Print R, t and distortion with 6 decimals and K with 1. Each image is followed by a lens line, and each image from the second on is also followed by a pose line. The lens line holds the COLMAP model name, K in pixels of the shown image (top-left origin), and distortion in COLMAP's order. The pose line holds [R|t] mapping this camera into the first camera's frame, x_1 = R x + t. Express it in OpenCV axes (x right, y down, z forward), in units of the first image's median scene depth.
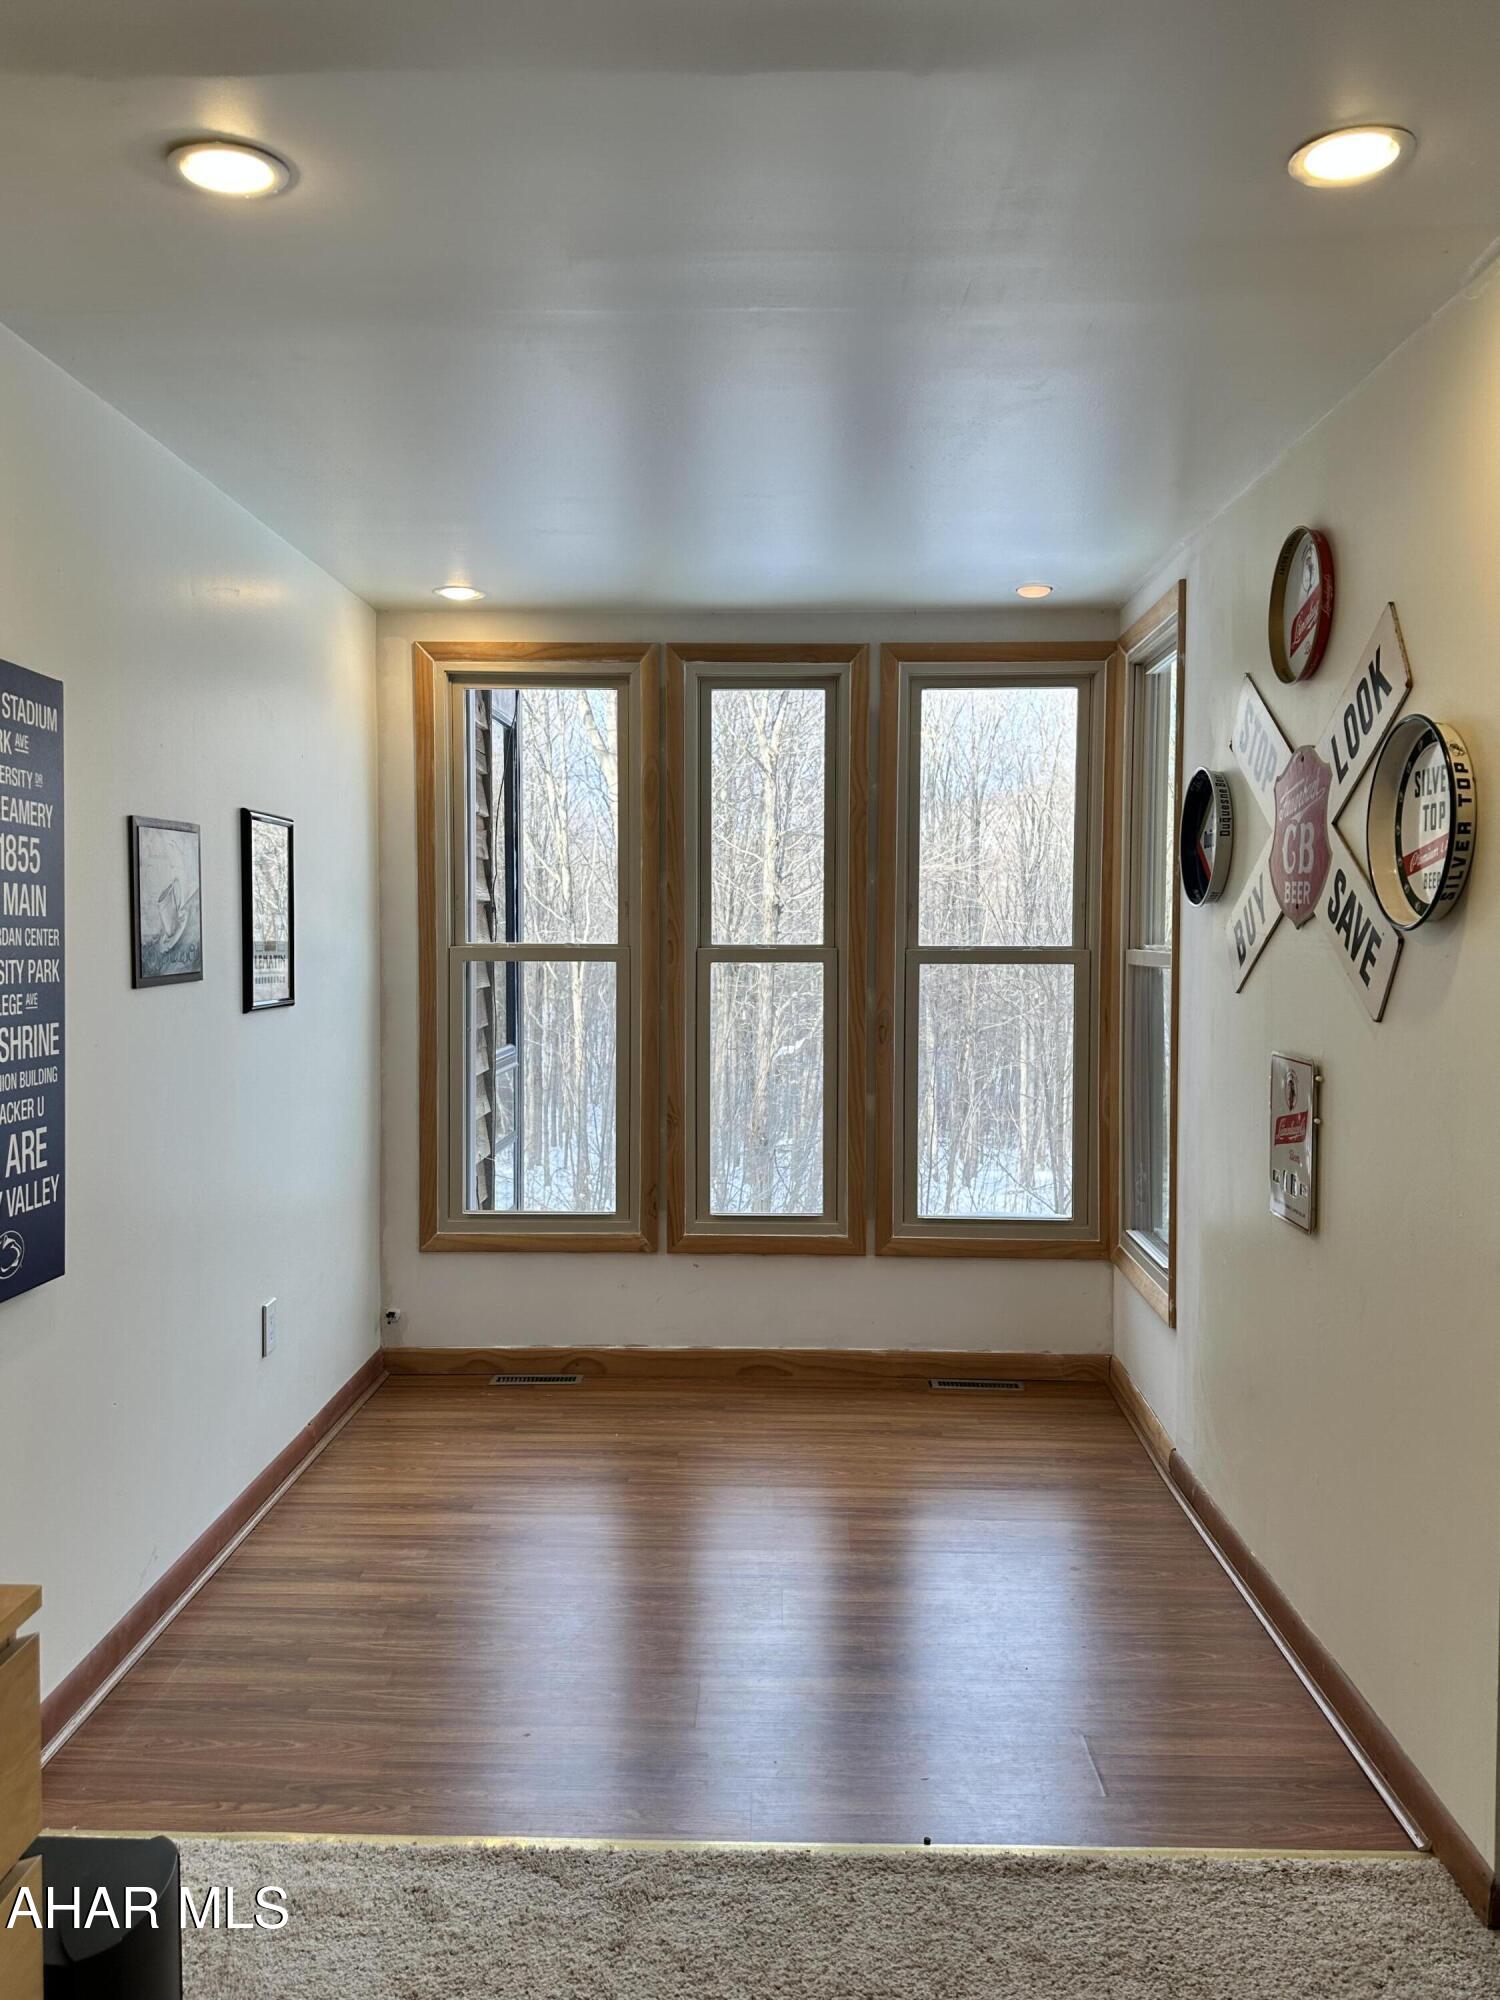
lens RADIAL K [[1516.5, 0, 750.0], [0, 1516.5, 1000.0], [0, 0, 1]] dist [0.140049, -0.252905]
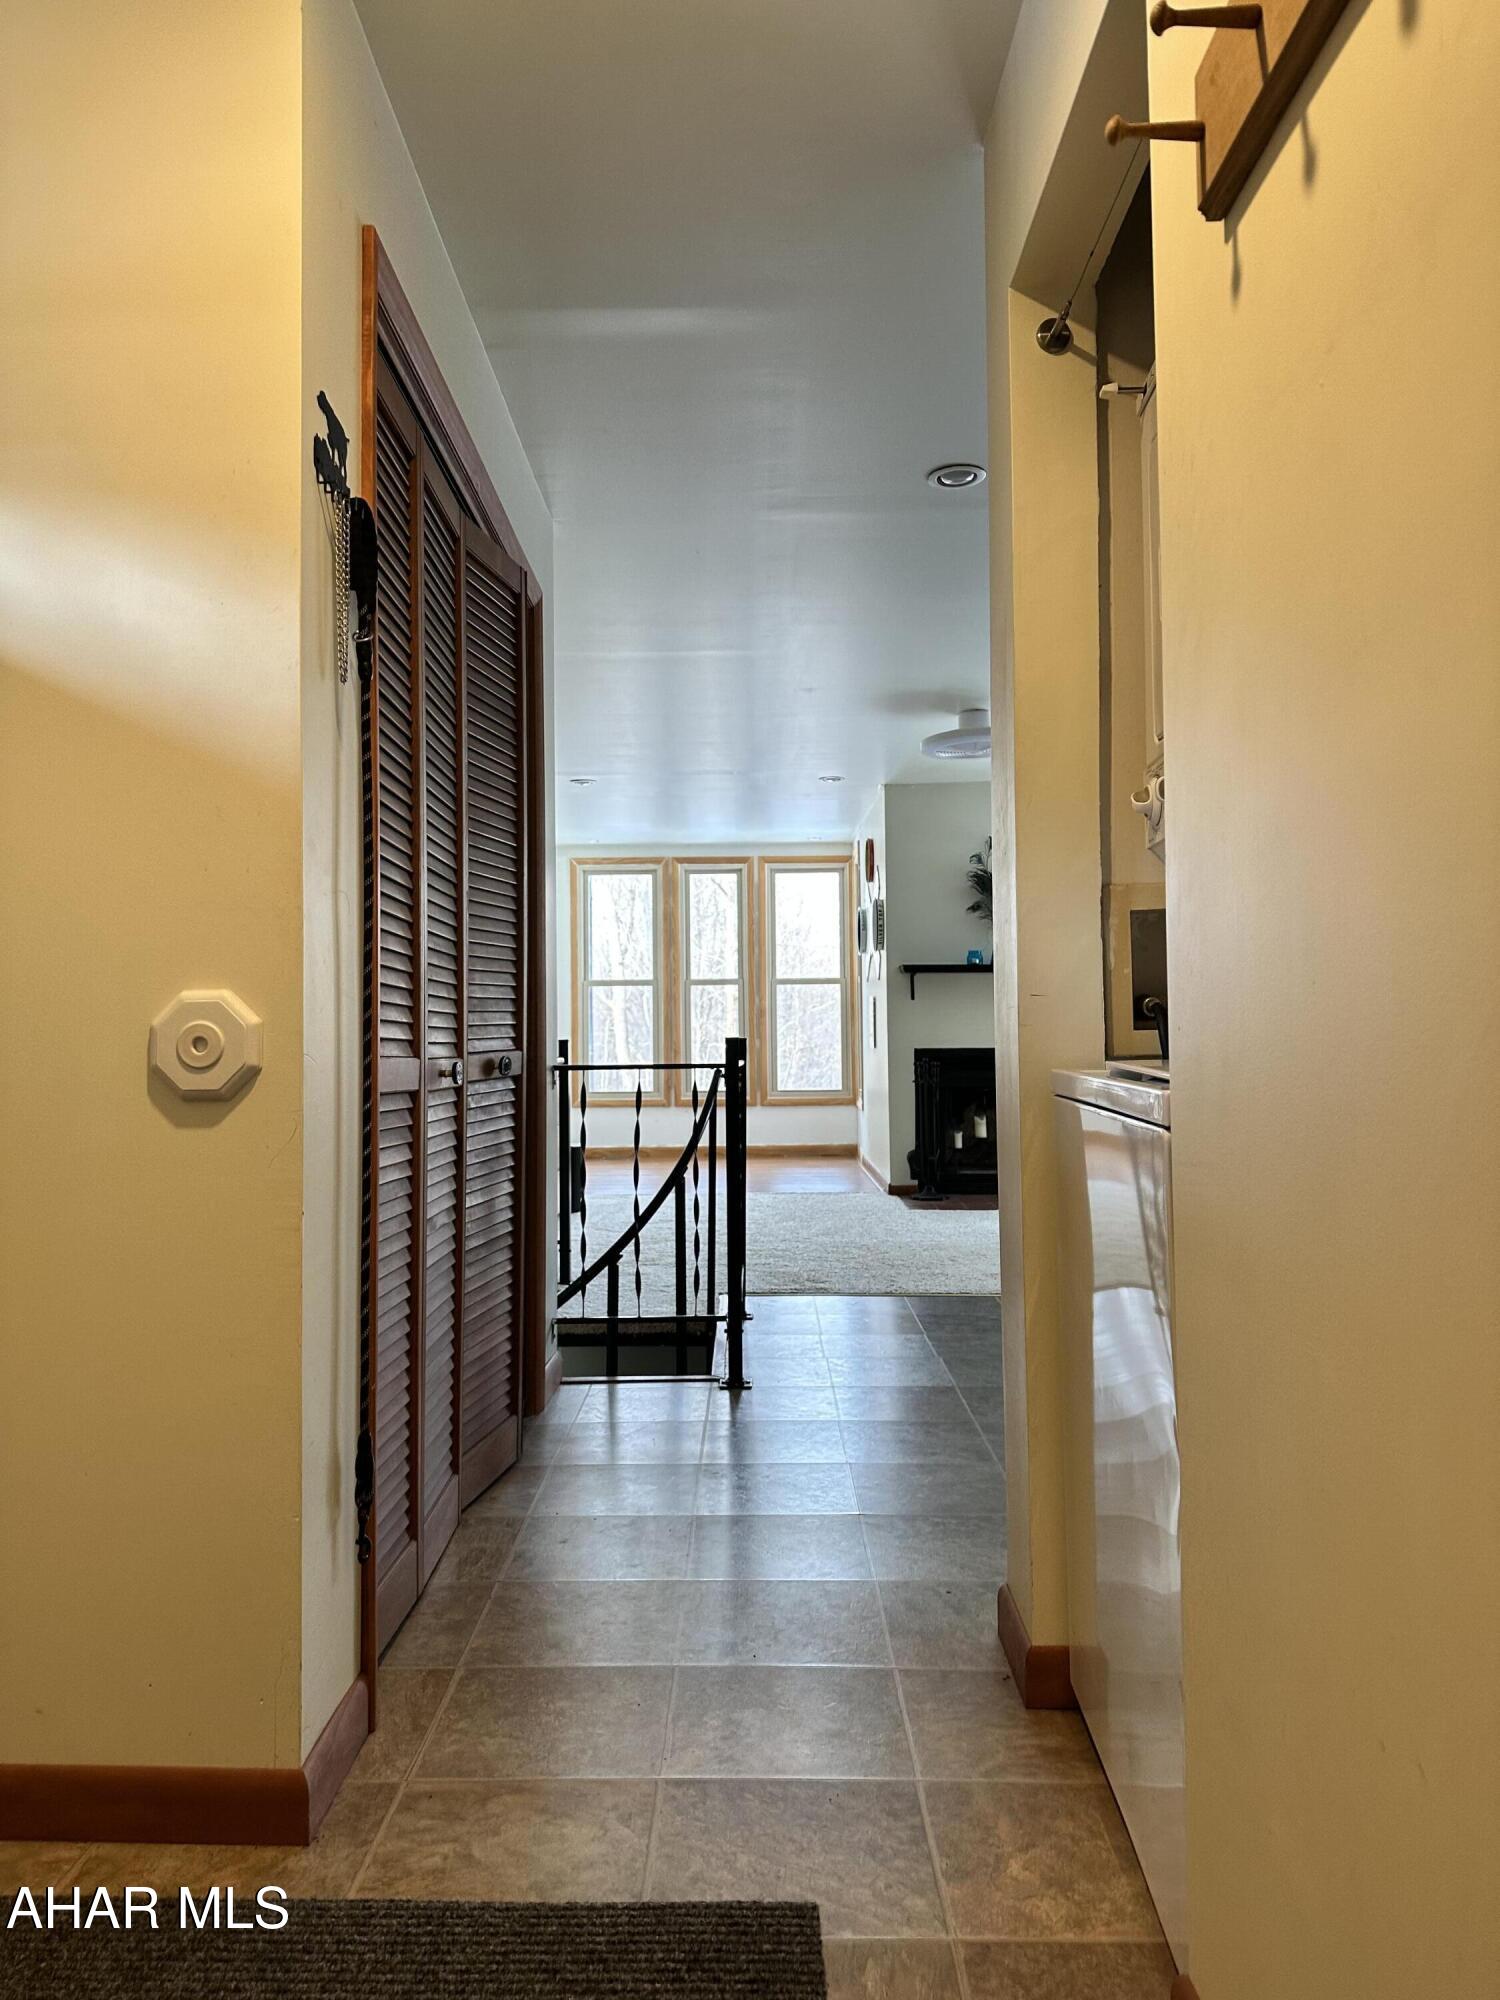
lens RADIAL K [[1399.9, 0, 725.4], [0, 1399.9, 954.7], [0, 0, 1]] dist [0.061997, -0.075495]
pose [[0.999881, -0.014204, 0.006019, 0.016696], [0.014744, 0.994674, -0.102007, 0.156616], [-0.004538, 0.102084, 0.994765, -1.242349]]
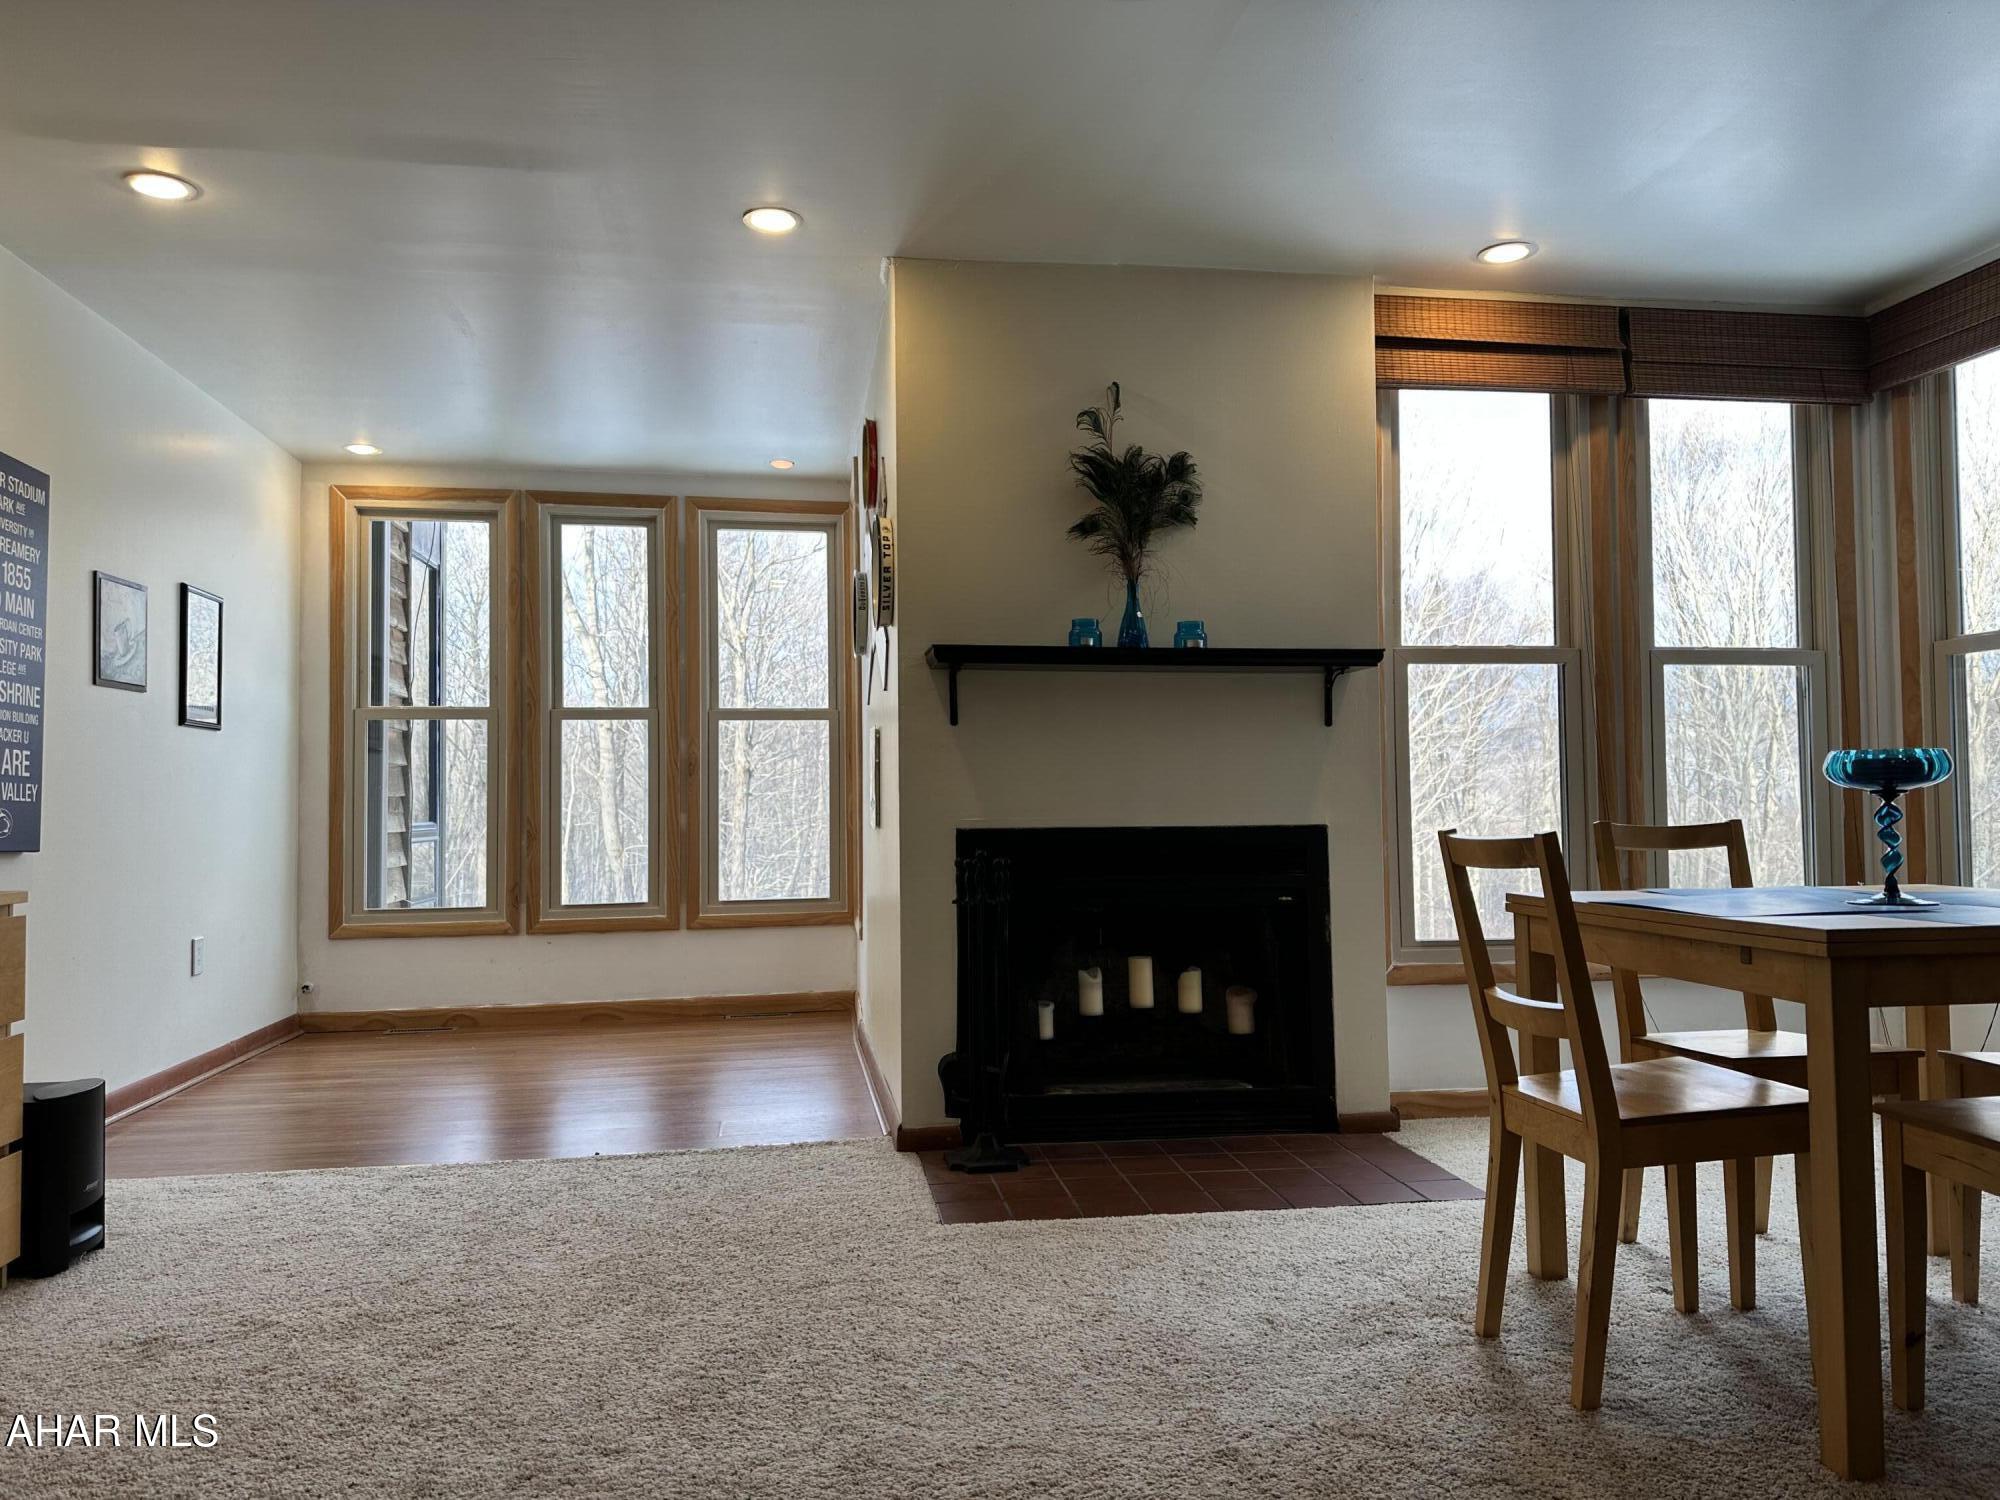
lens RADIAL K [[1399.9, 0, 1022.8], [0, 1399.9, 761.0], [0, 0, 1]] dist [0.061997, -0.075495]
pose [[0.981383, -0.009219, 0.191837, 0.140244], [0.024740, 0.996594, -0.078670, 0.124533], [-0.190459, 0.081951, 0.978269, -0.325515]]
